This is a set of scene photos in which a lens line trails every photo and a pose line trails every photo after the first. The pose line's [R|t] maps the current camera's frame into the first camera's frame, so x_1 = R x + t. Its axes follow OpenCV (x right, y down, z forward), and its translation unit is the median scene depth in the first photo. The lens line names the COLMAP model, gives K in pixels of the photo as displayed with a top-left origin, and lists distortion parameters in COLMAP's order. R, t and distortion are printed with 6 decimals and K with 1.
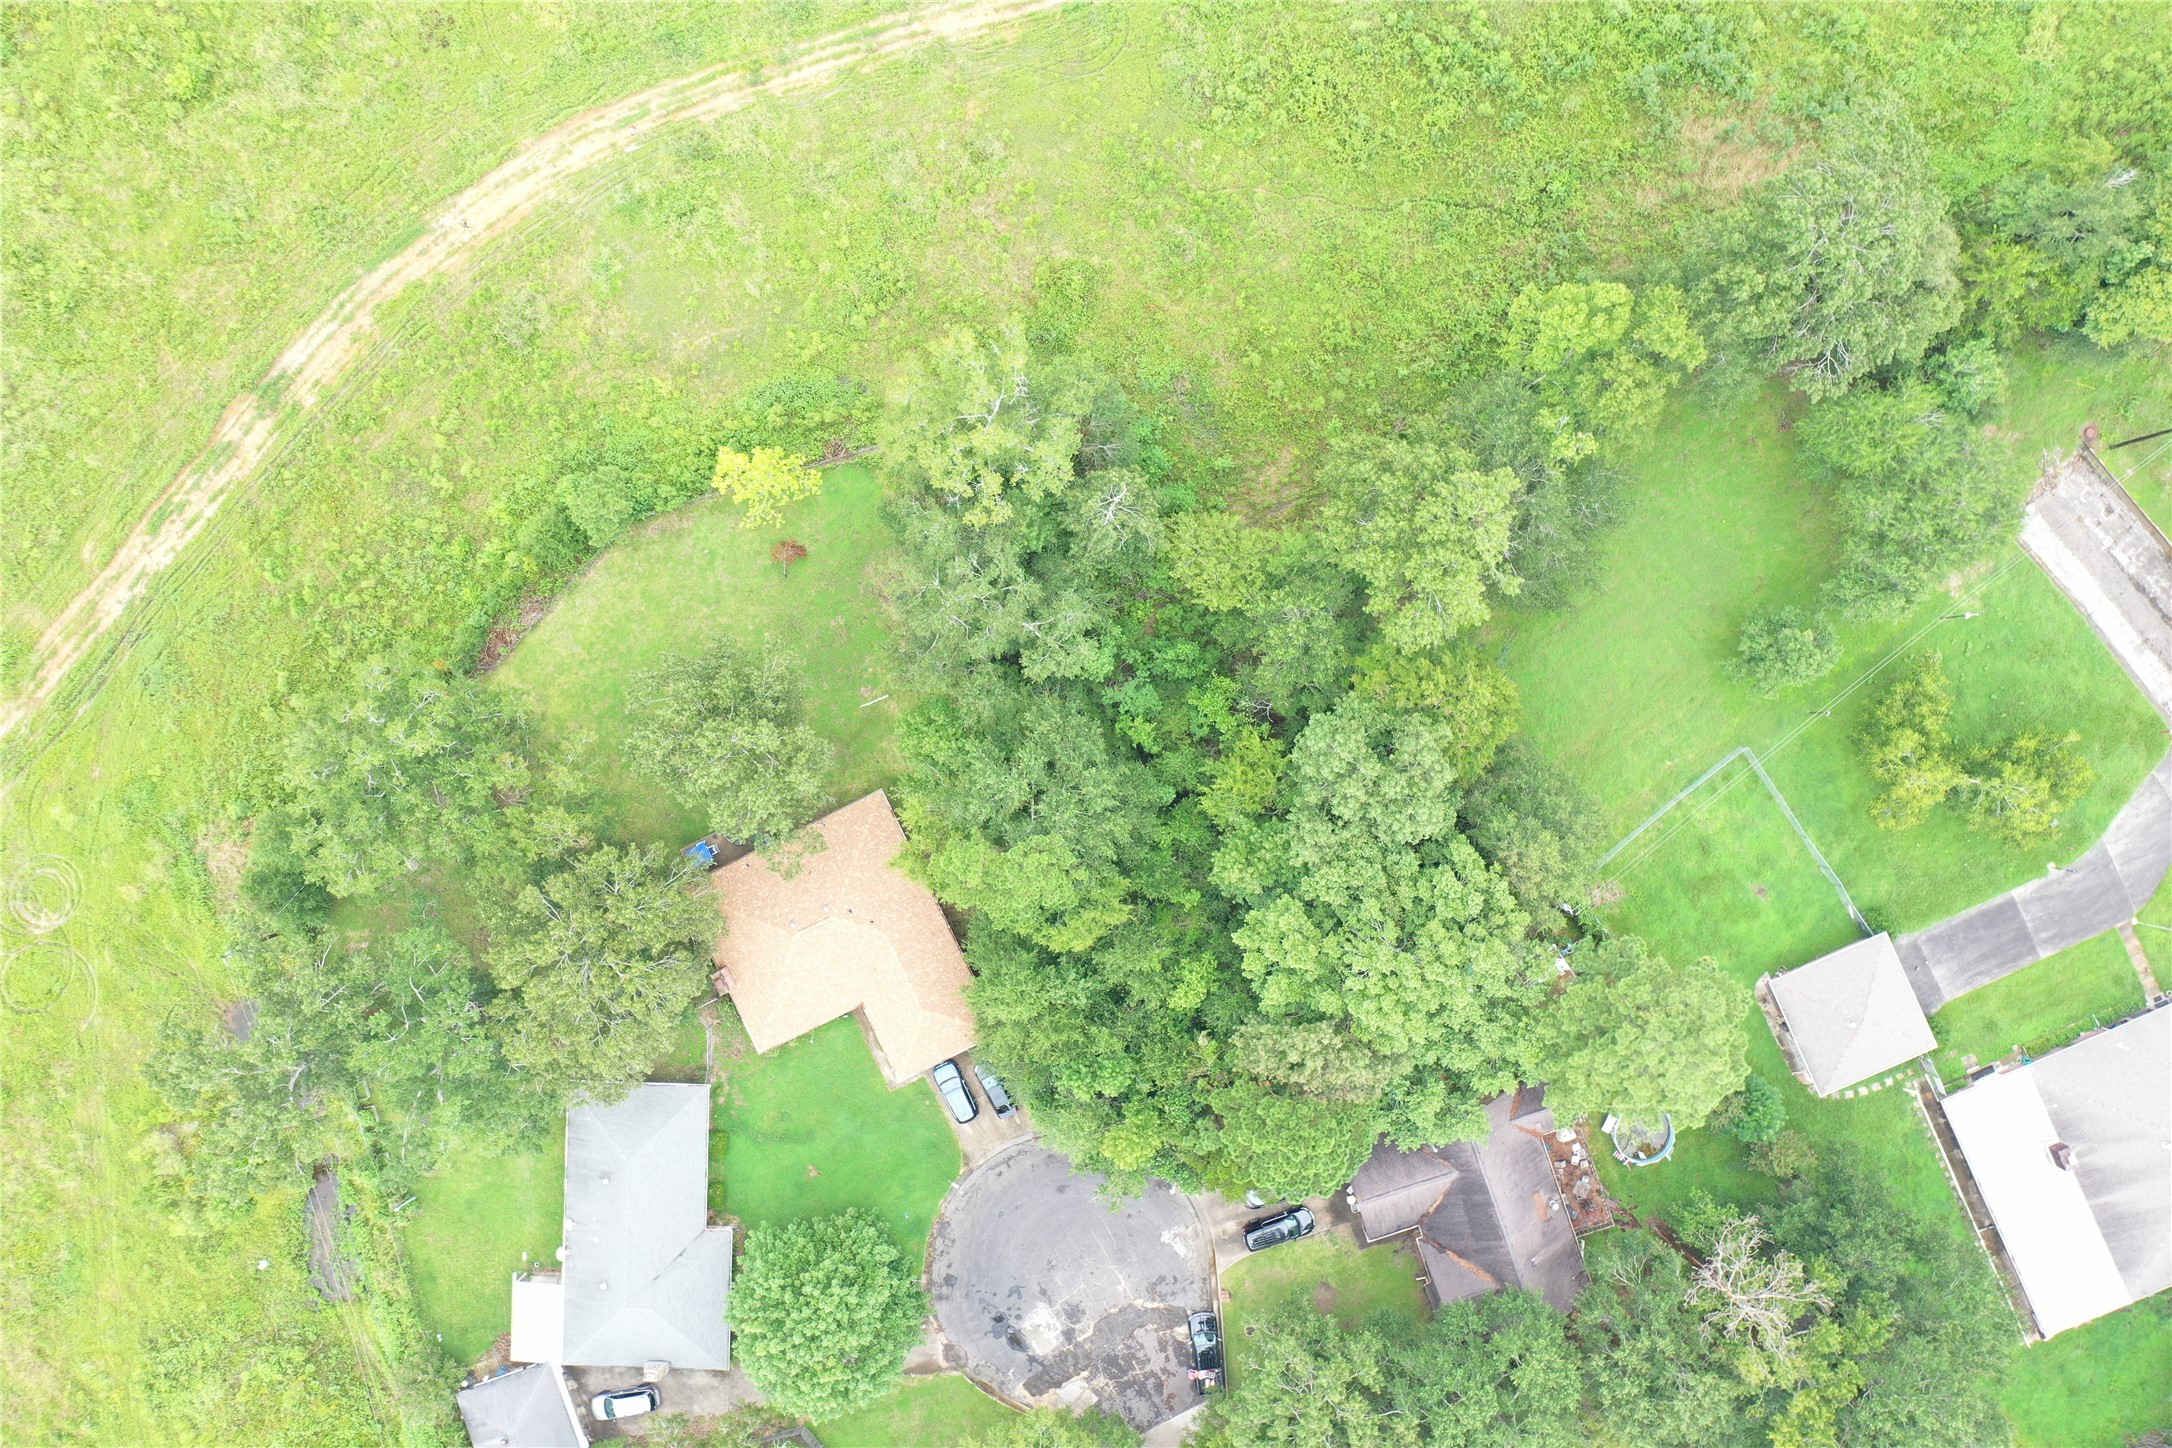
lens RADIAL K [[1721.6, 0, 1086.3], [0, 1721.6, 725.1], [0, 0, 1]] dist [0.010947, 0.001389]
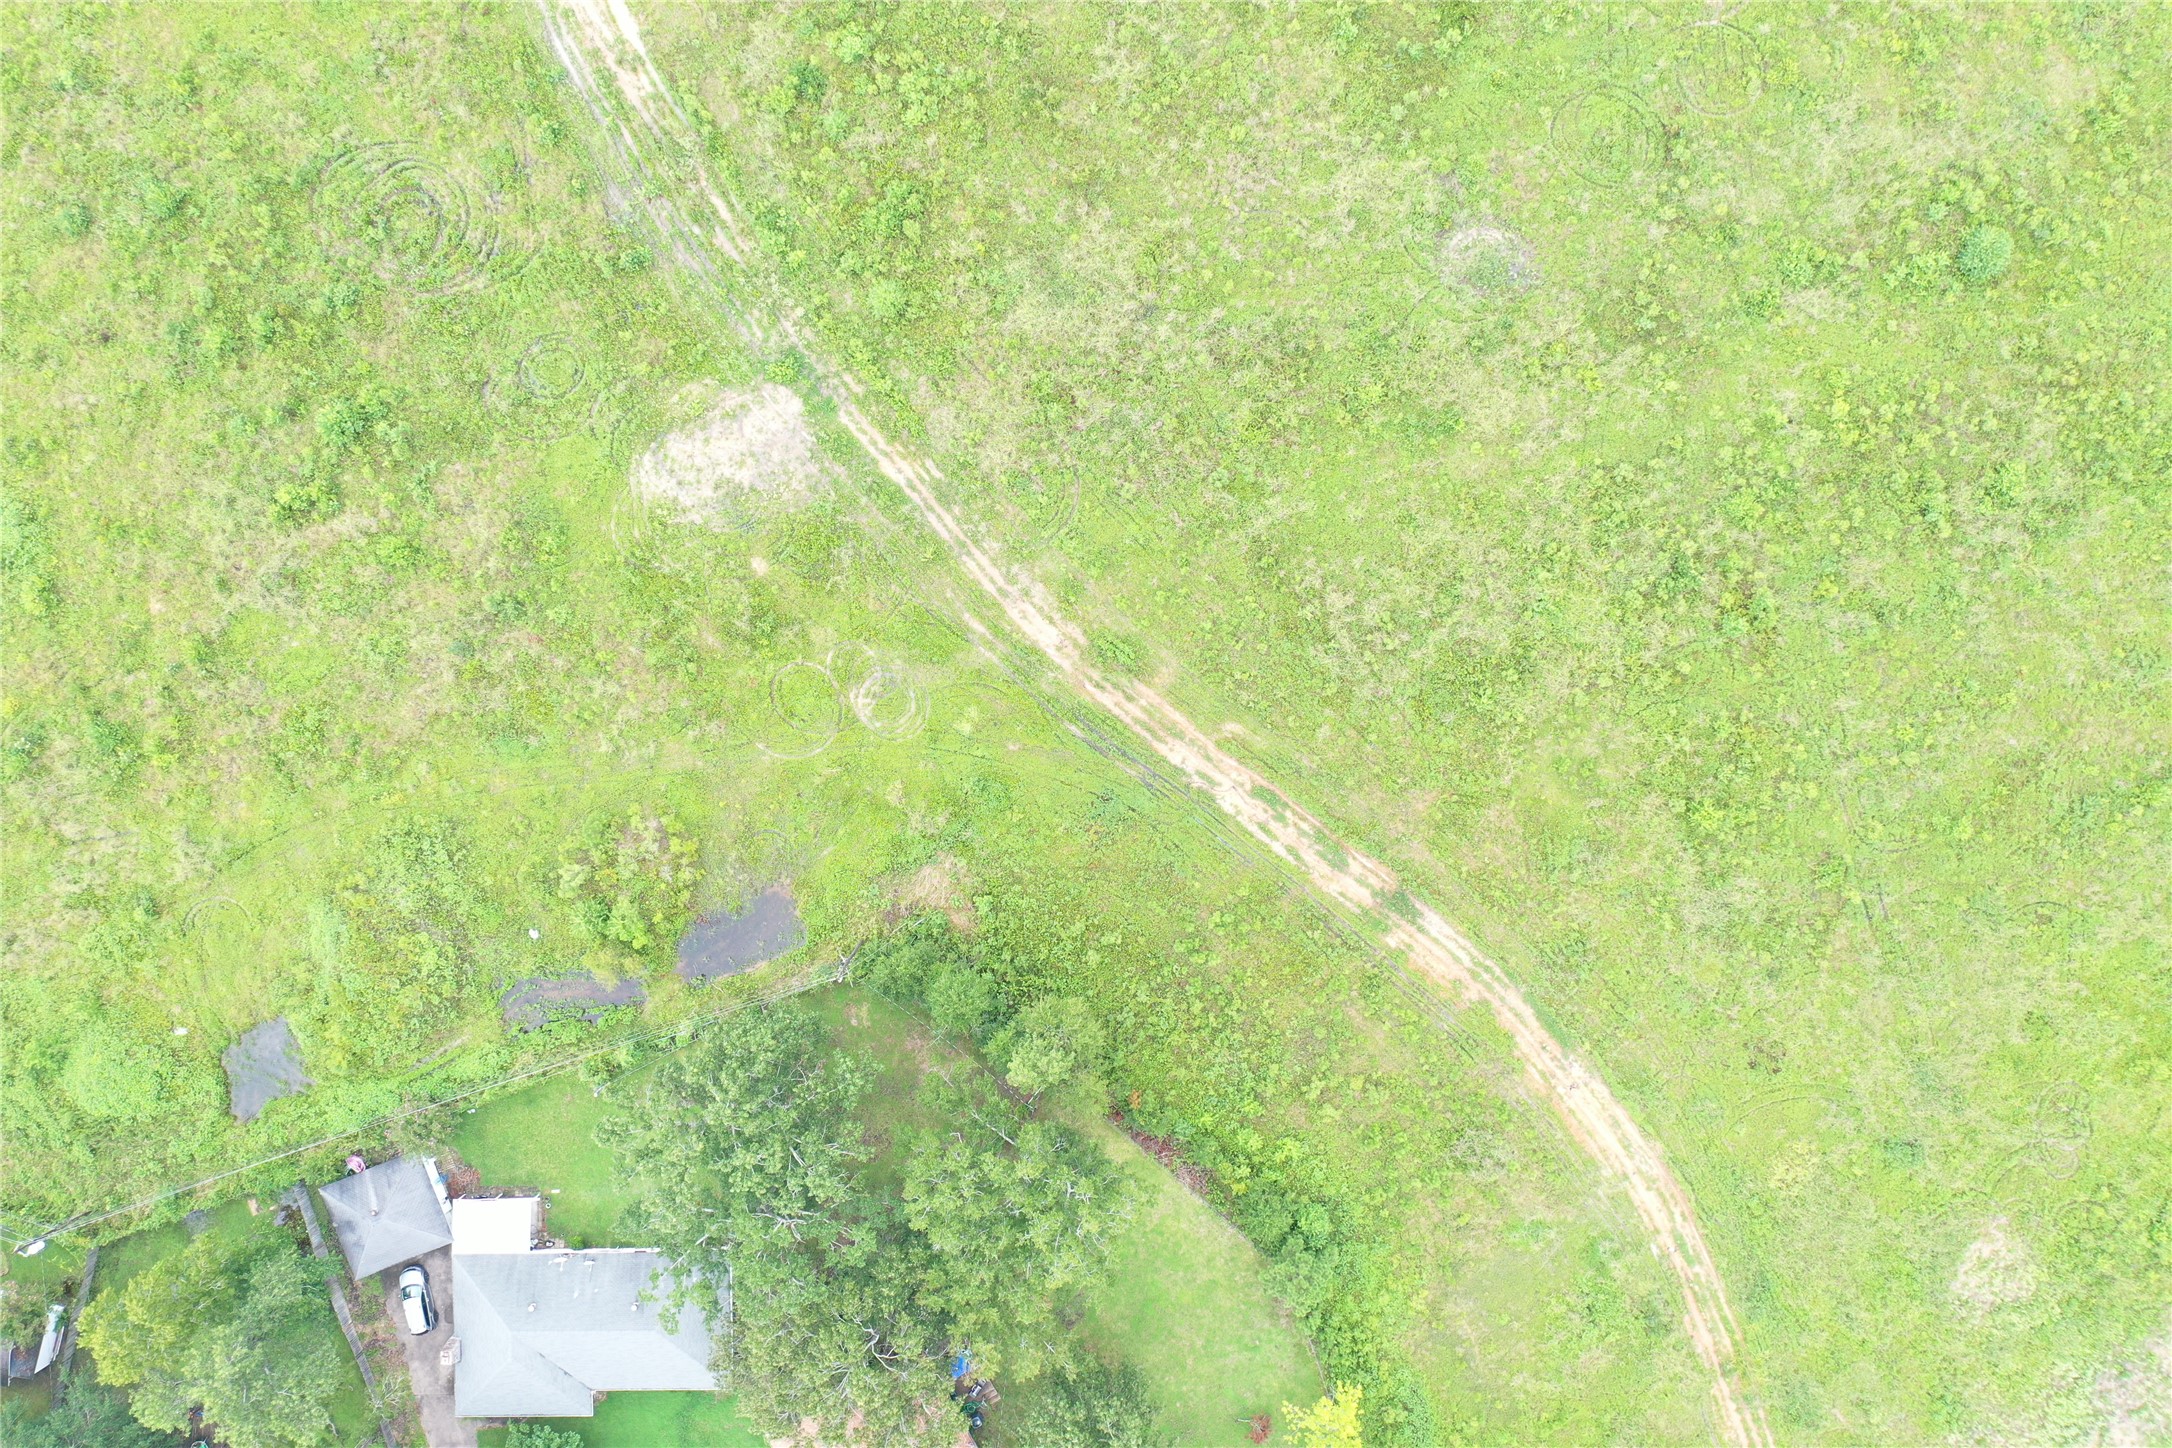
lens RADIAL K [[1721.6, 0, 1083.4], [0, 1721.6, 724.1], [0, 0, 1]] dist [0.010947, 0.001389]
pose [[0.042285, 0.998410, 0.037277, -0.621417], [-0.999049, 0.041856, 0.012229, -0.026179], [0.010649, -0.037758, 0.999230, 0.001074]]
